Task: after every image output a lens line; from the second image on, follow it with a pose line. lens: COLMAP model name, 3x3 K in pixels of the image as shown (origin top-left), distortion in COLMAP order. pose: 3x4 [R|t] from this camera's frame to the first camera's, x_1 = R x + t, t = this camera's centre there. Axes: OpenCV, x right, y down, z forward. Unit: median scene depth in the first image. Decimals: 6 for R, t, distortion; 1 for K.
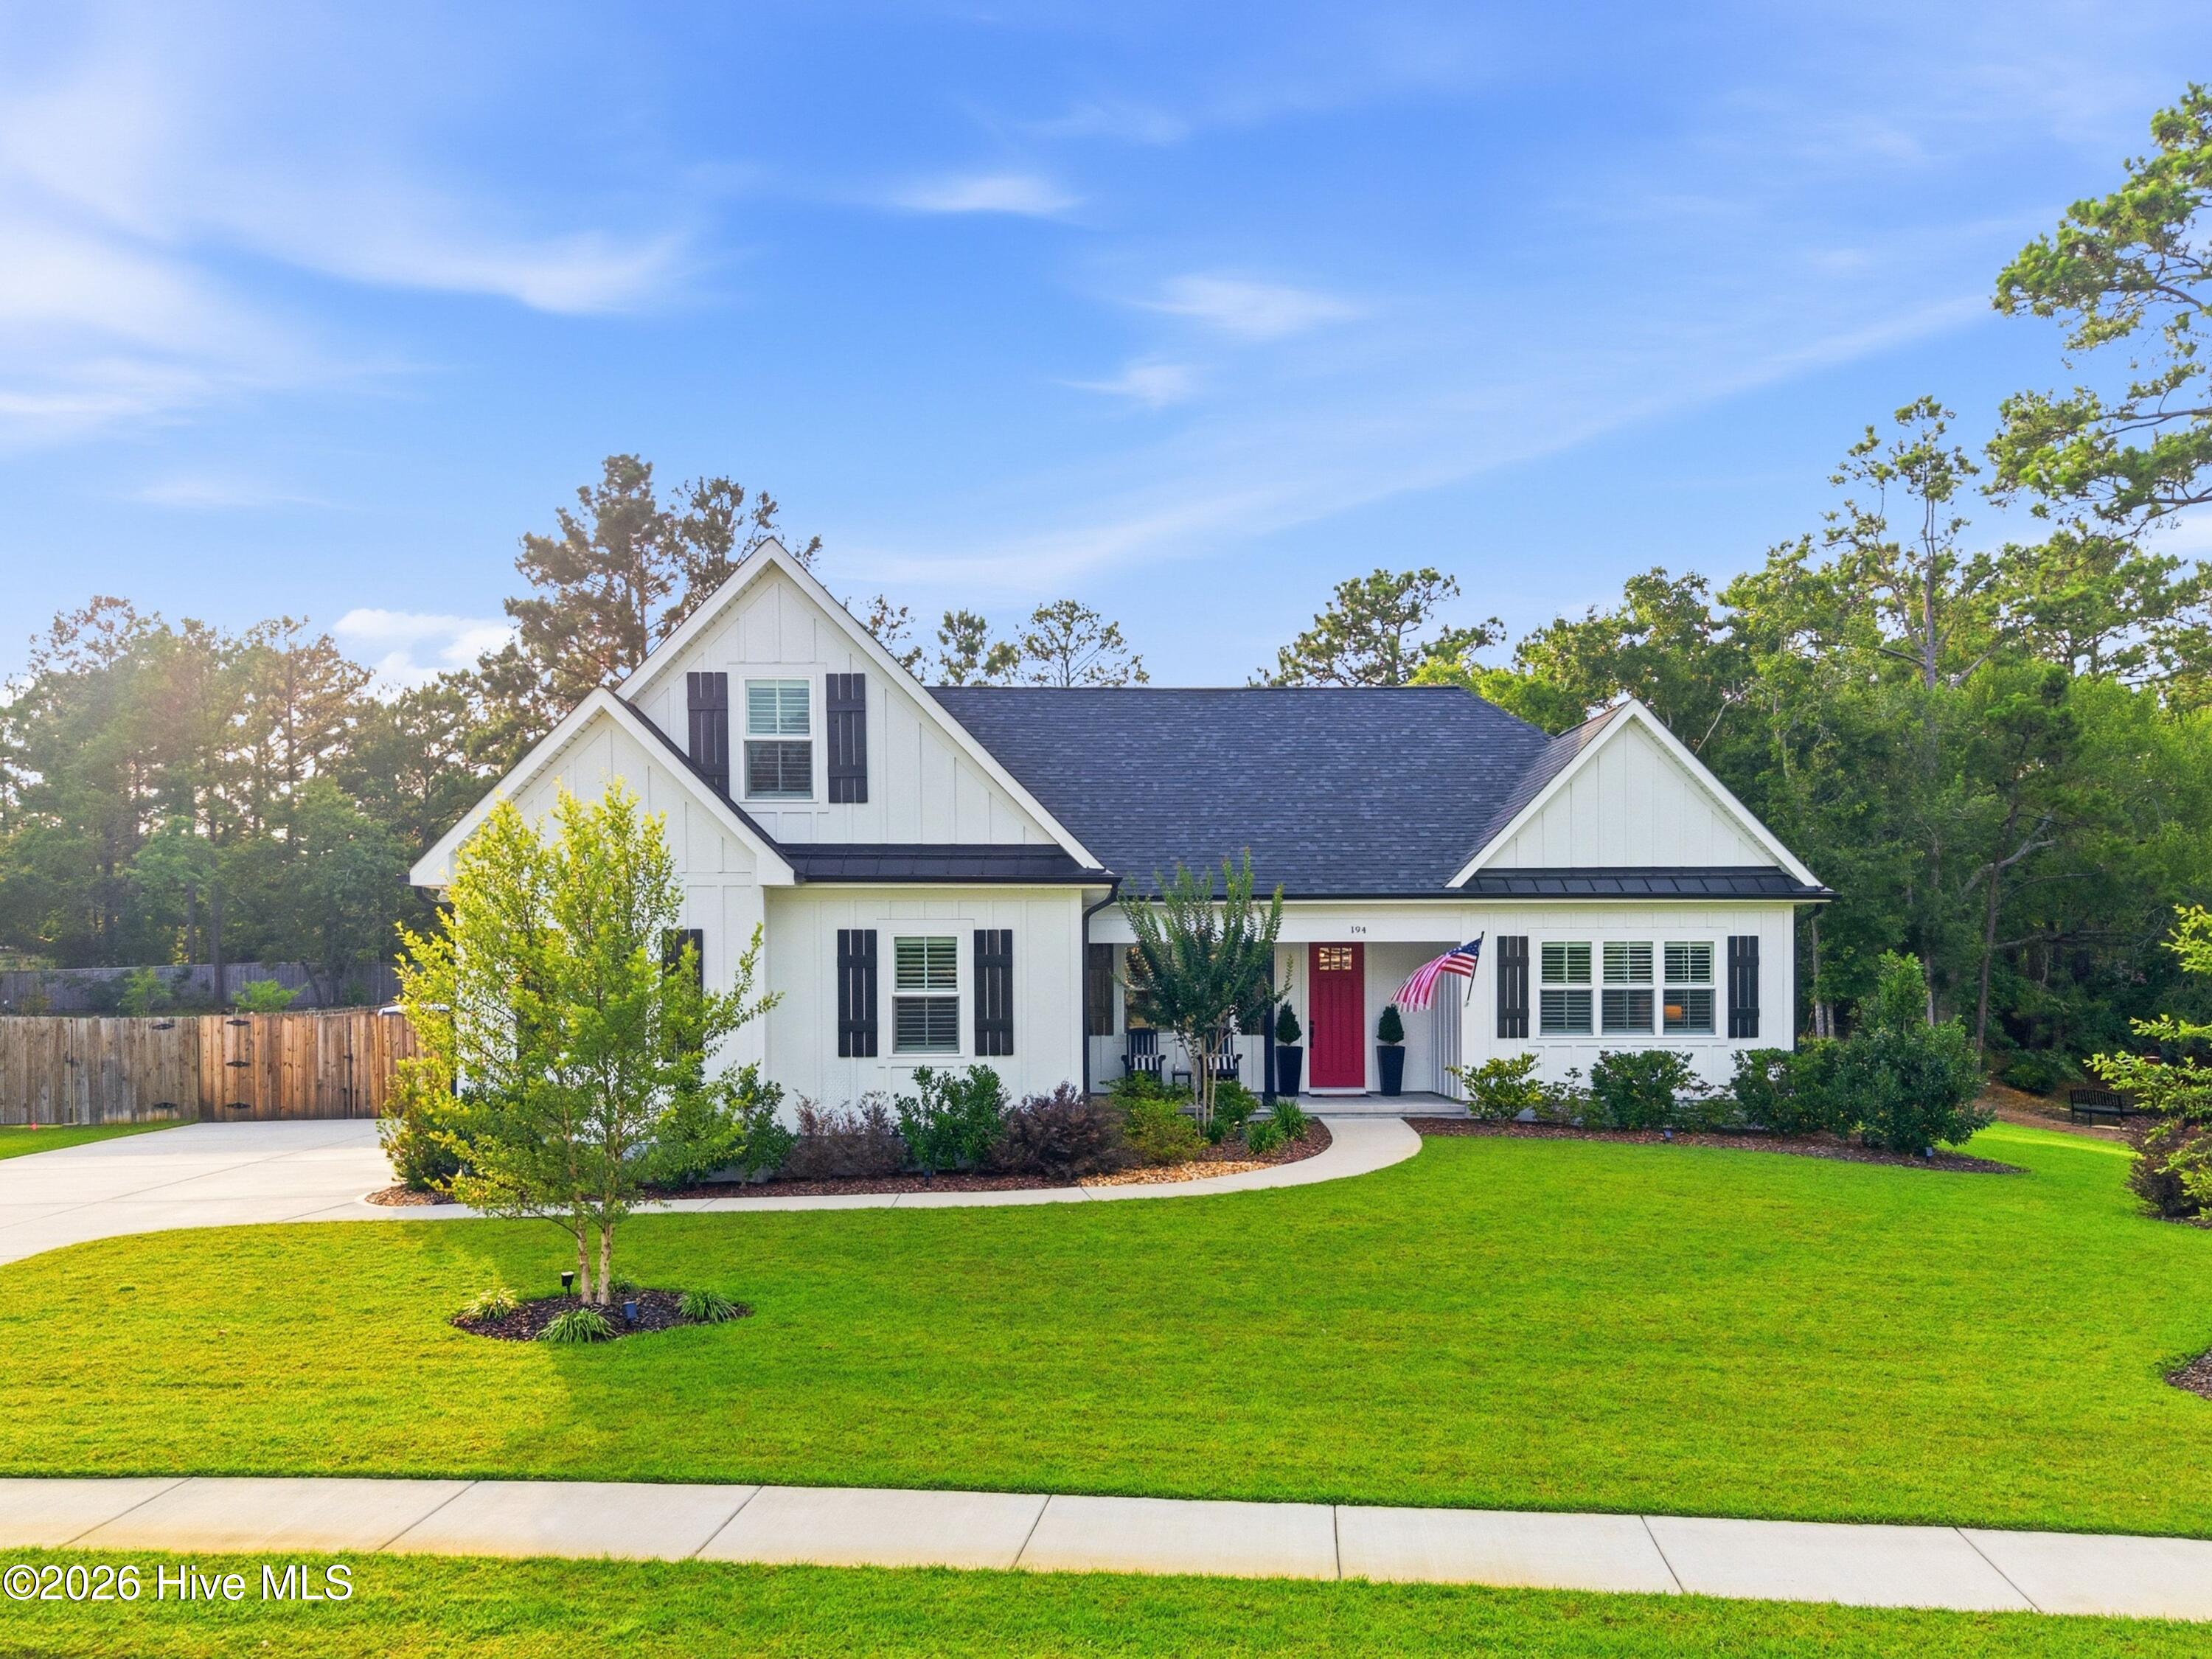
lens RADIAL K [[1974.1, 0, 1076.2], [0, 1974.1, 936.8], [0, 0, 1]] dist [0.119765, -0.368190]
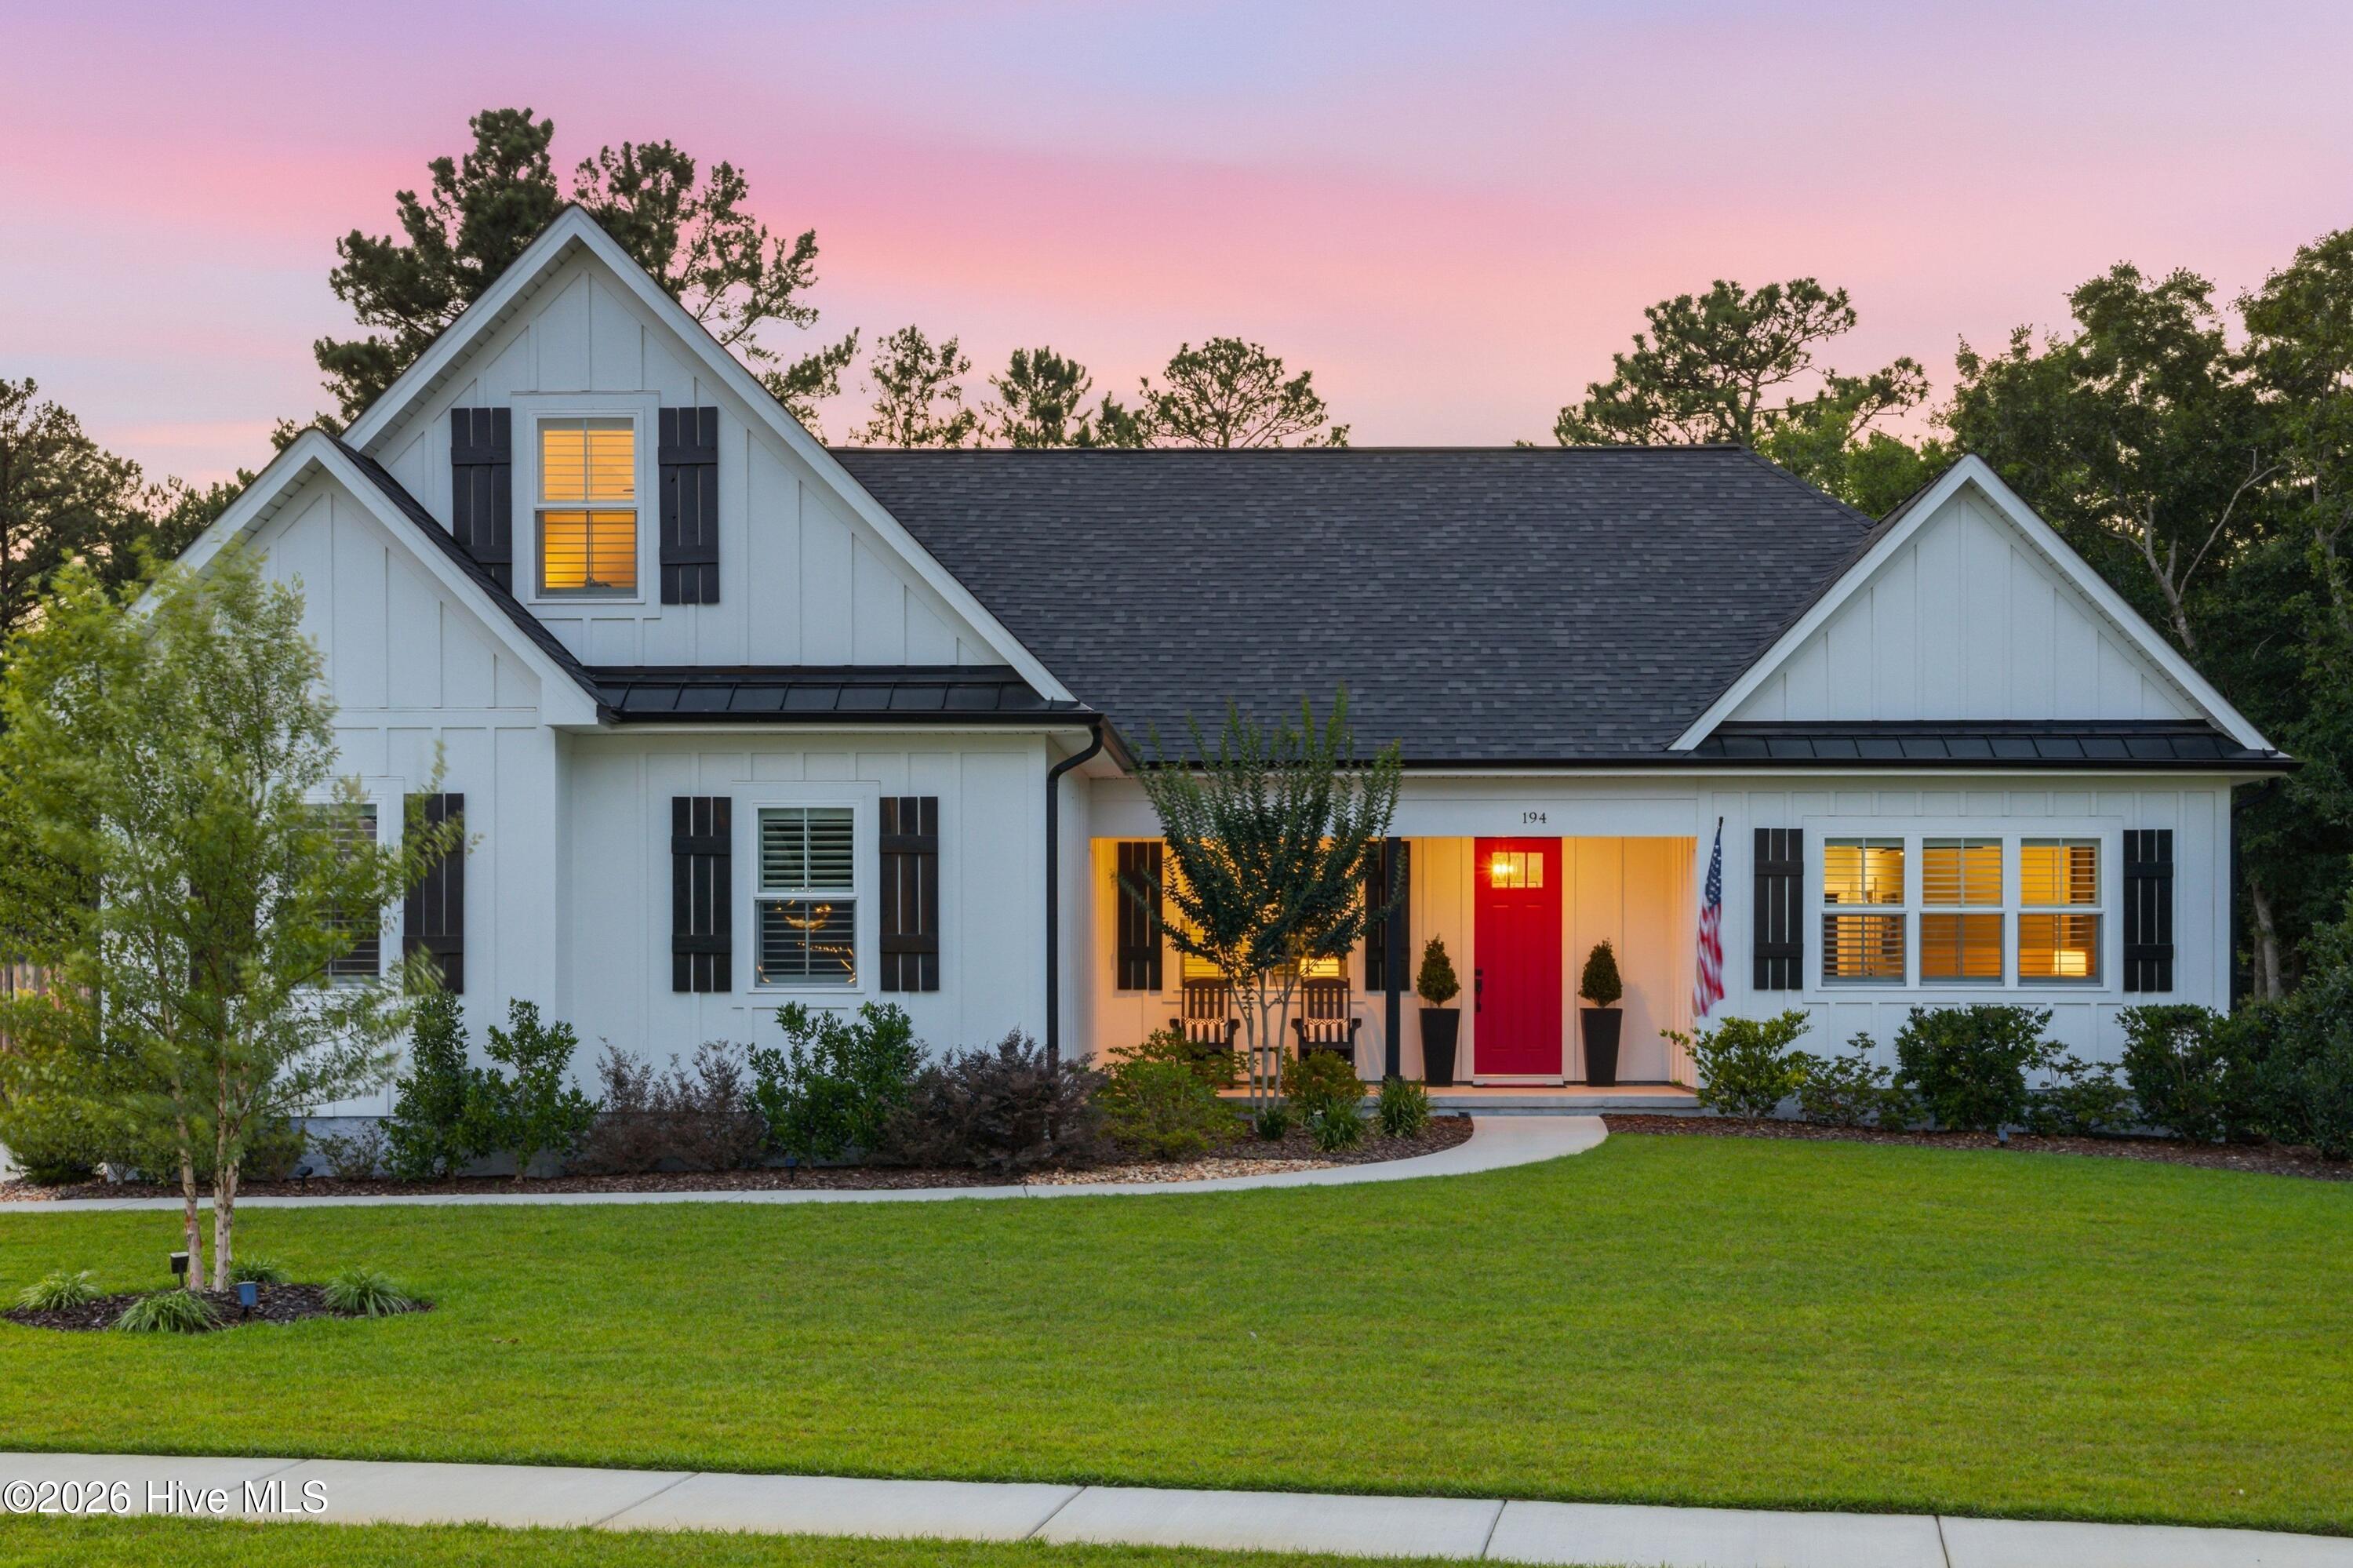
lens RADIAL K [[3348.7, 0, 1173.0], [0, 3348.7, 921.0], [0, 0, 1]] dist [-0.013835, 0.092777]
pose [[0.998263, 0.002832, -0.058843, 0.090561], [-0.003128, 0.999983, -0.004941, 0.035075], [0.058828, 0.005117, 0.998255, -0.075822]]
